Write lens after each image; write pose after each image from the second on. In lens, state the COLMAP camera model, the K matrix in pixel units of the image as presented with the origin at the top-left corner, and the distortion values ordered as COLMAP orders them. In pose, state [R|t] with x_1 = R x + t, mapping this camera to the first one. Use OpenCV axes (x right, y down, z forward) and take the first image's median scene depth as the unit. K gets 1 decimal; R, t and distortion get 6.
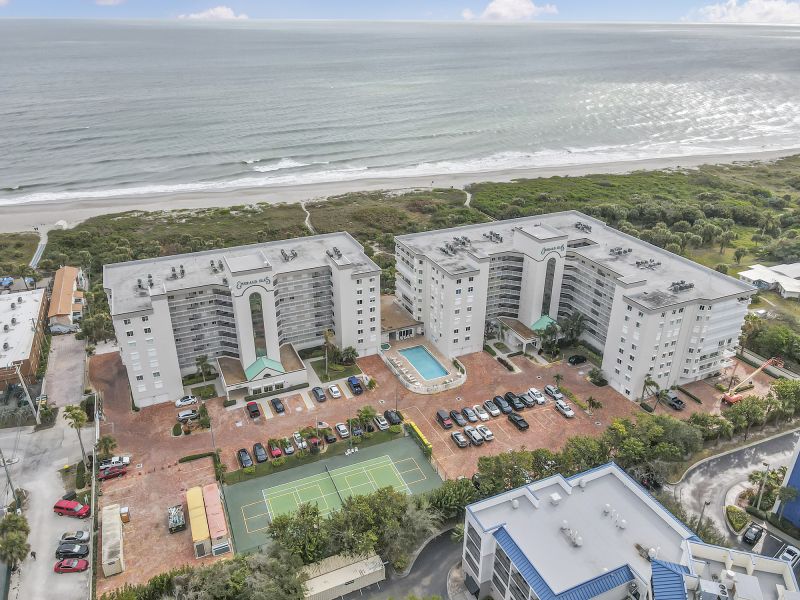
lens RADIAL K [[592.6, 0, 399.1], [0, 592.6, 299.4], [0, 0, 1]] dist [0.002619, 0.025960]
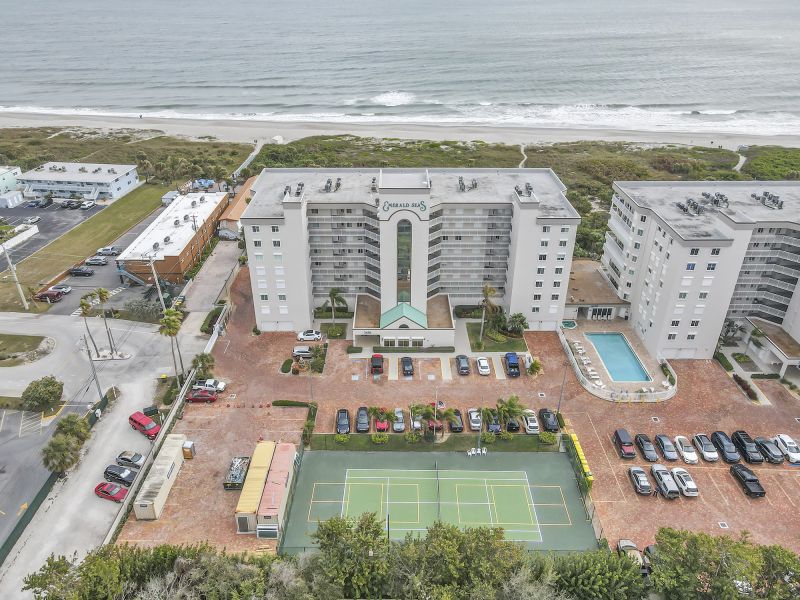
lens RADIAL K [[592.6, 0, 397.3], [0, 592.6, 298.7], [0, 0, 1]] dist [0.002619, 0.025960]
pose [[0.913006, 0.195254, -0.358183, 0.045887], [-0.174710, 0.980571, 0.089199, 0.022015], [0.368641, -0.018861, 0.929381, 0.253296]]
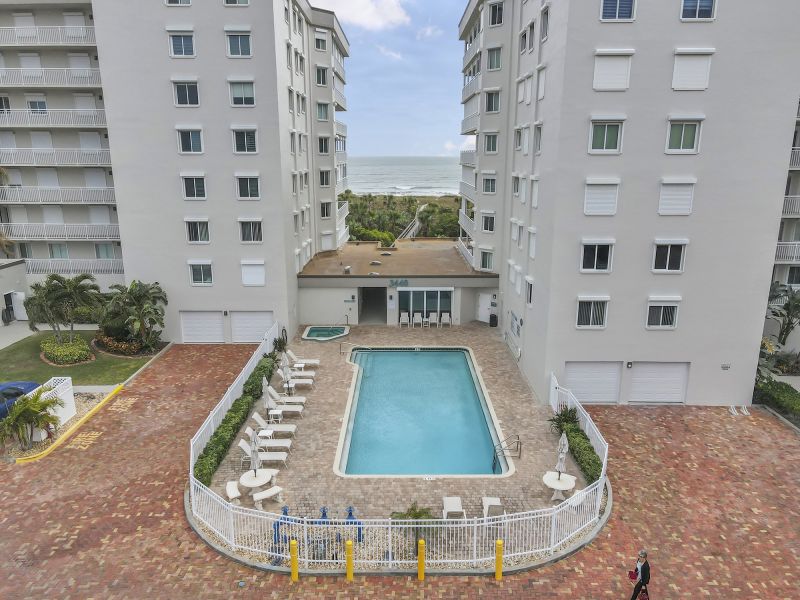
lens RADIAL K [[592.6, 0, 400.5], [0, 592.6, 301.1], [0, 0, 1]] dist [0.002619, 0.025960]
pose [[0.914372, 0.100127, -0.392299, 0.124015], [-0.174629, 0.971709, -0.159015, 0.117207], [0.365279, 0.213906, 0.905989, 0.876076]]
